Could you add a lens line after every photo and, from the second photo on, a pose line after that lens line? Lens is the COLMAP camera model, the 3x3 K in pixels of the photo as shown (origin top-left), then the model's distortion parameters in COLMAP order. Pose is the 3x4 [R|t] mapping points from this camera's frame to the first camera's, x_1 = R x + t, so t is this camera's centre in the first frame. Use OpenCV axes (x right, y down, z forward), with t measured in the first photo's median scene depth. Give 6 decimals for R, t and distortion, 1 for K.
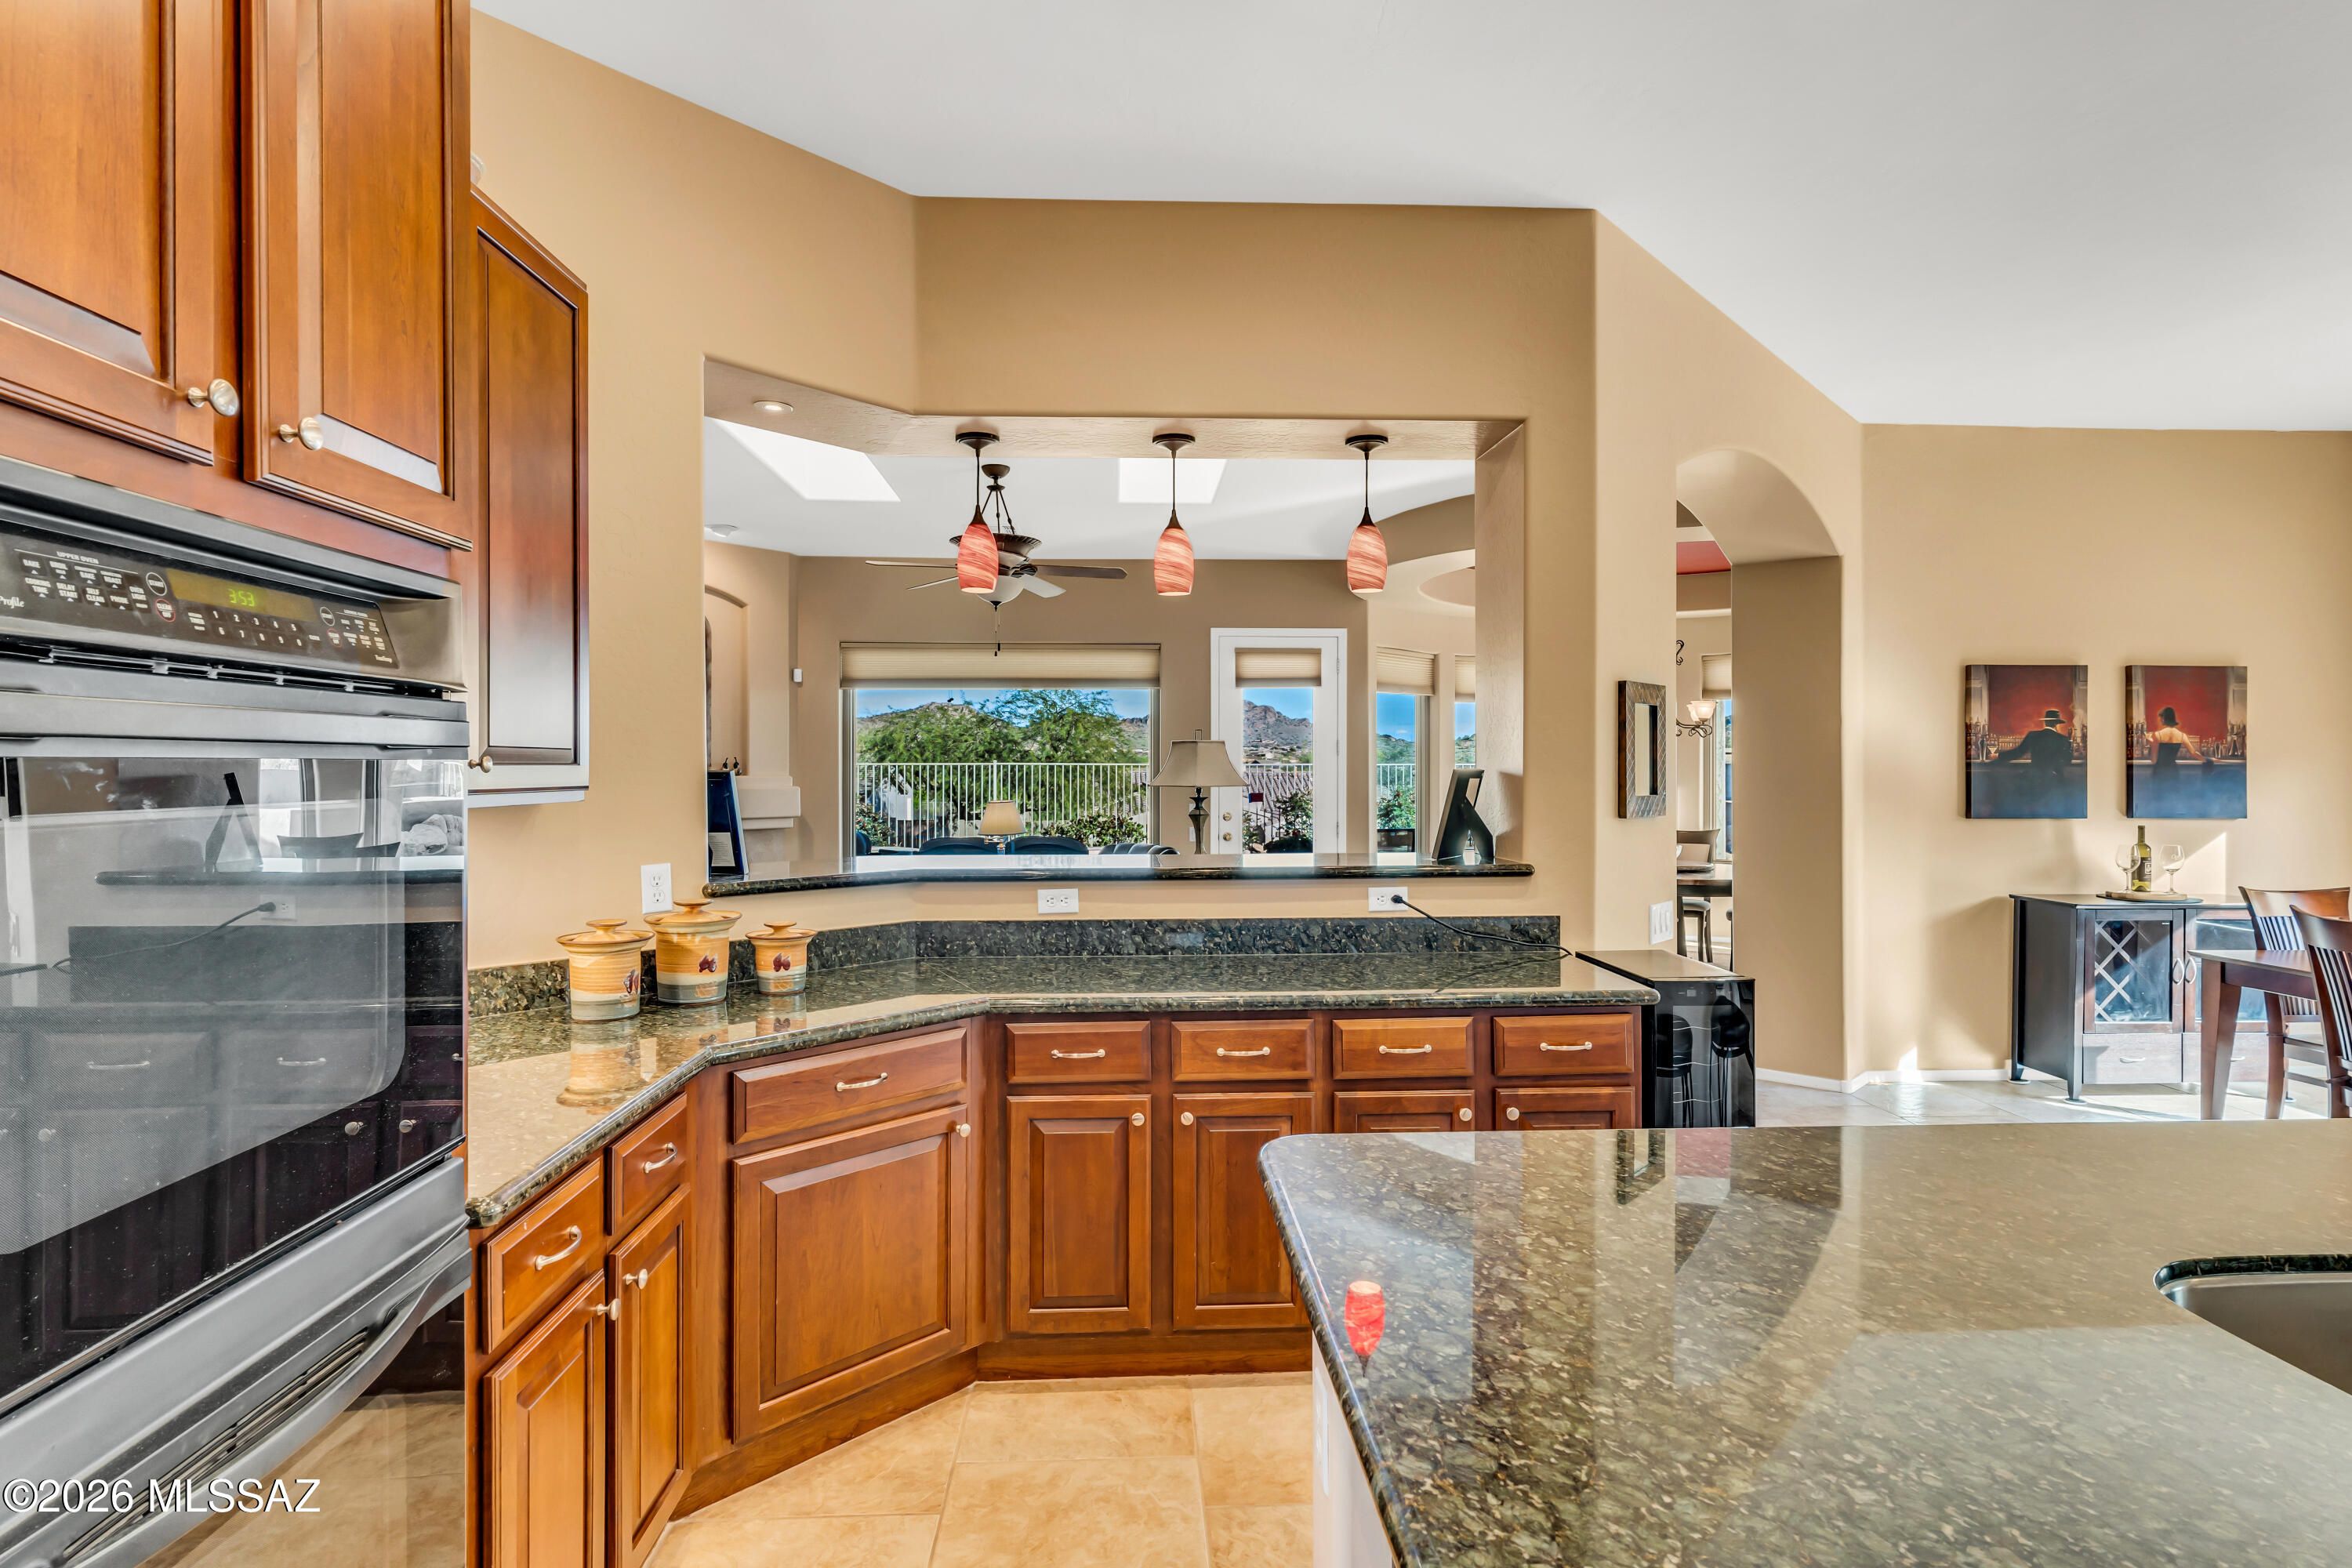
lens RADIAL K [[1231.4, 0, 1191.9], [0, 1231.4, 781.4], [0, 0, 1]] dist [0.005450, -0.003905]
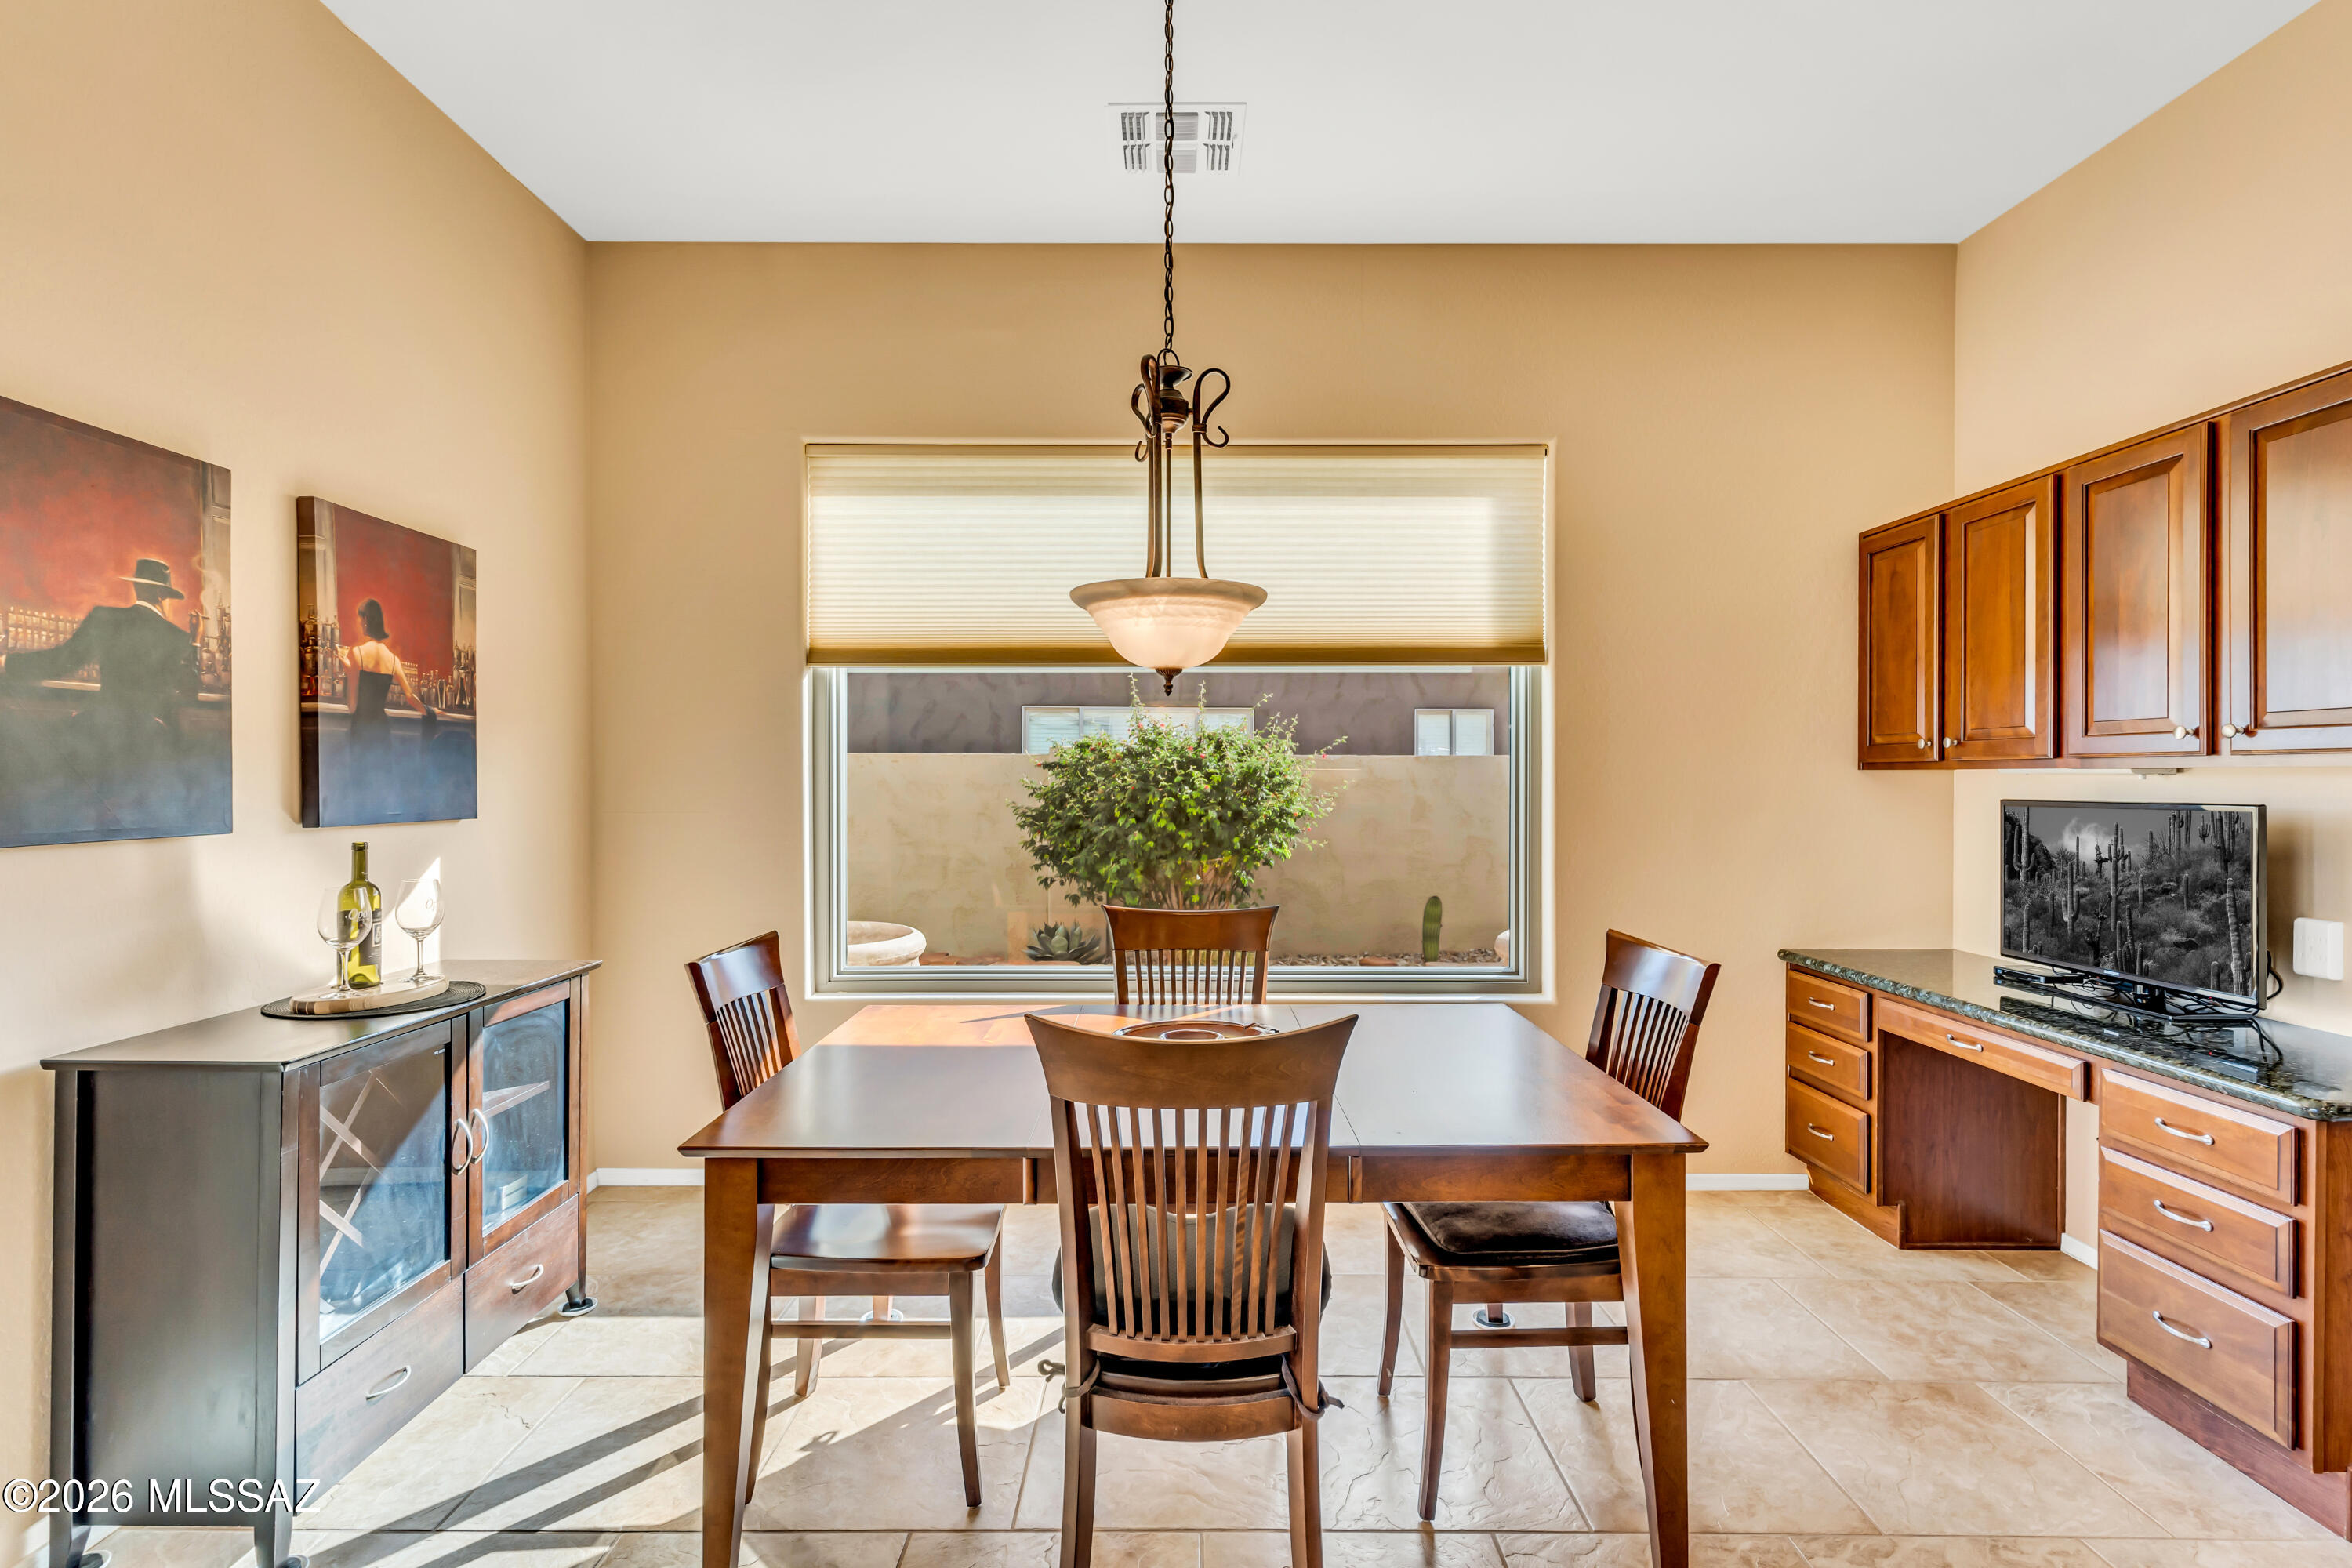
lens RADIAL K [[1137.0, 0, 1181.3], [0, 1137.0, 774.9], [0, 0, 1]] dist [-0.002572, 0.002272]
pose [[0.052728, 0.001083, 0.998608, 0.354384], [0.008927, 0.999959, -0.001556, 0.013492], [-0.998569, 0.008996, 0.052716, 0.653955]]
